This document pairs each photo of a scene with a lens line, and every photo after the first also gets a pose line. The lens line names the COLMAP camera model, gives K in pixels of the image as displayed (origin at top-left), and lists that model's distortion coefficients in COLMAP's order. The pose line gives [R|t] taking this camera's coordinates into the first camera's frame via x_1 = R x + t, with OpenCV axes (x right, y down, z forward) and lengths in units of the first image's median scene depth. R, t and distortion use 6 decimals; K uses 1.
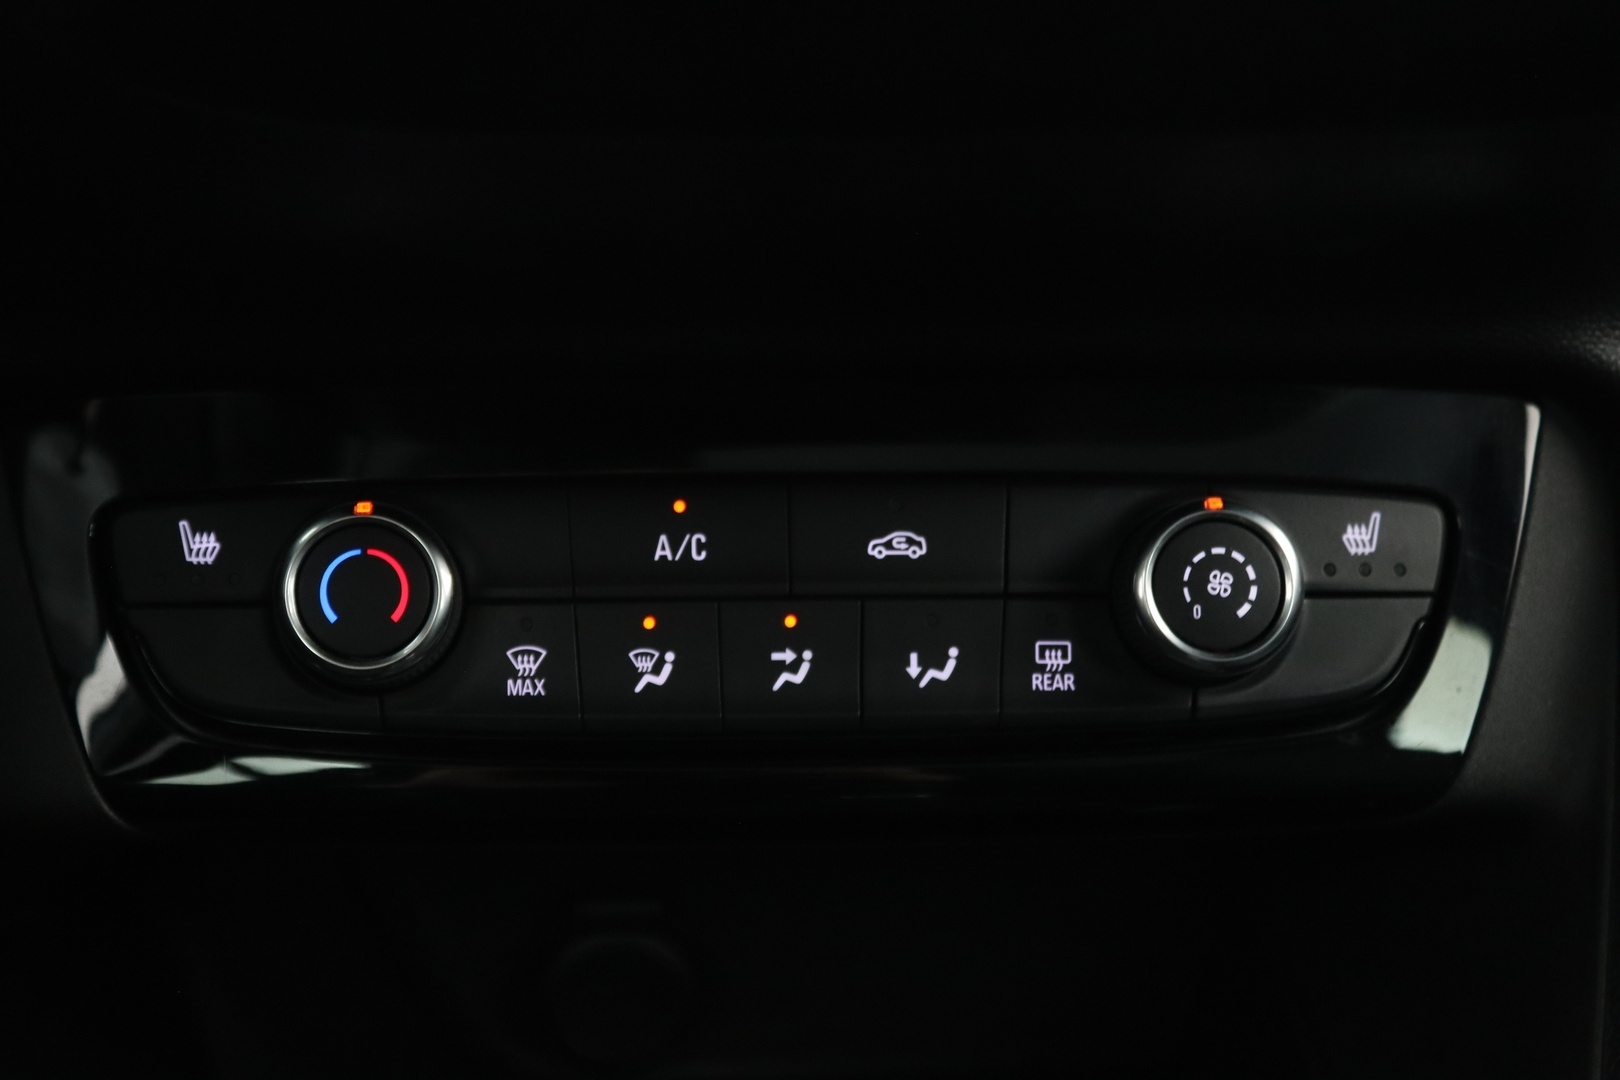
lens RADIAL K [[2752.1, 0, 810.0], [0, 2752.1, 540.0], [0, 0, 1]] dist [-0.007384, -0.013816]
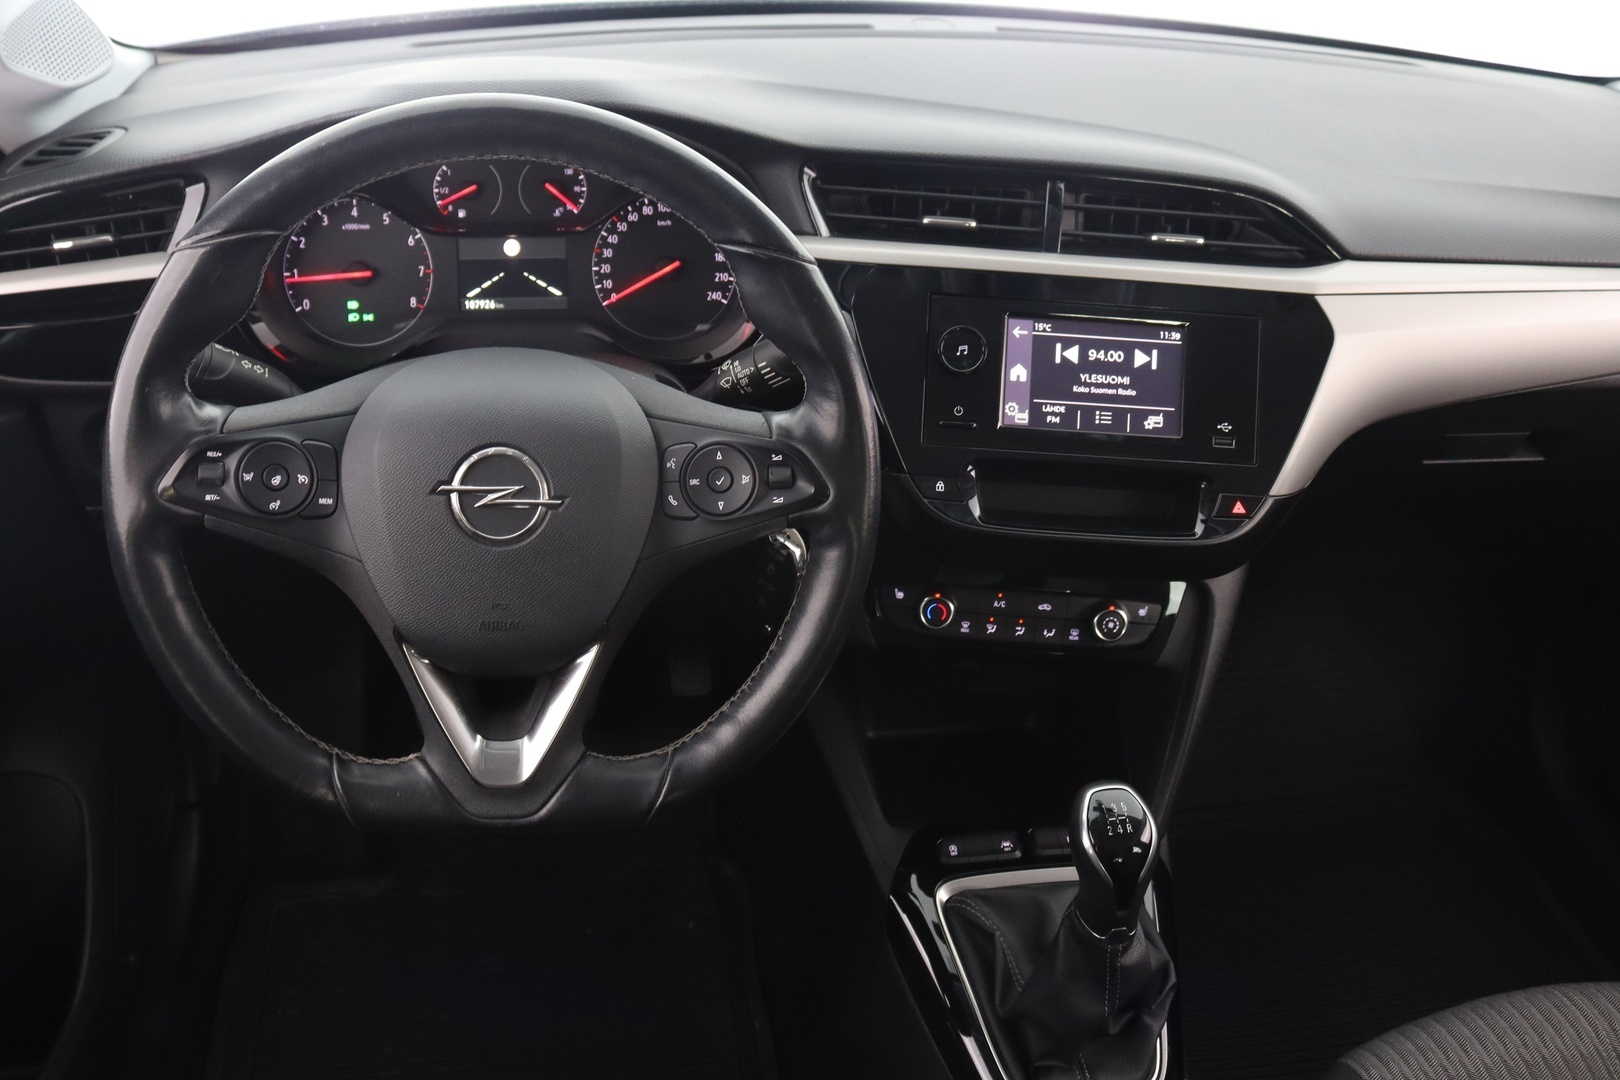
lens RADIAL K [[1476.6, 0, 810.4], [0, 1476.6, 478.5], [0, 0, 1]] dist [-0.152475, 0.124307]
pose [[0.994106, 0.094126, -0.053797, -0.257320], [-0.082406, 0.978472, 0.189212, -0.668389], [0.070449, -0.183664, 0.980461, -1.489267]]
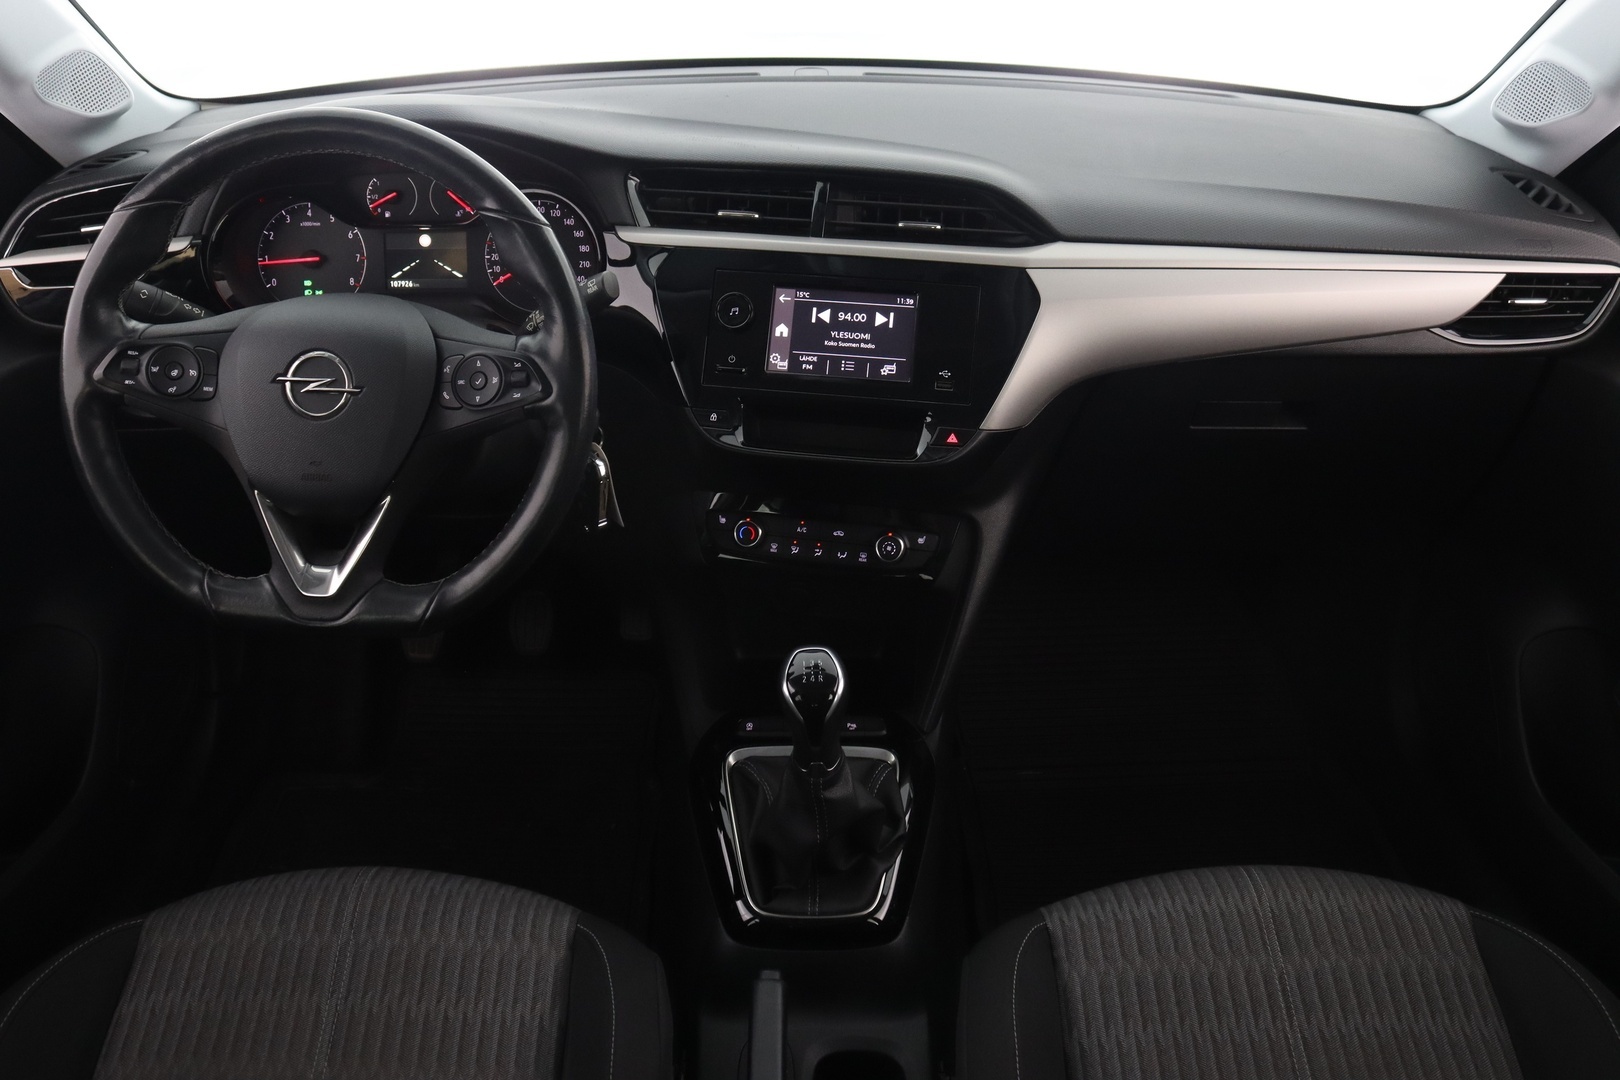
lens RADIAL K [[1476.6, 0, 810.4], [0, 1476.6, 478.5], [0, 0, 1]] dist [-0.152475, 0.124307]
pose [[0.971862, 0.111248, -0.207625, 0.610617], [-0.082722, 0.986495, 0.141367, -0.550443], [0.220548, -0.120214, 0.967940, -2.019591]]
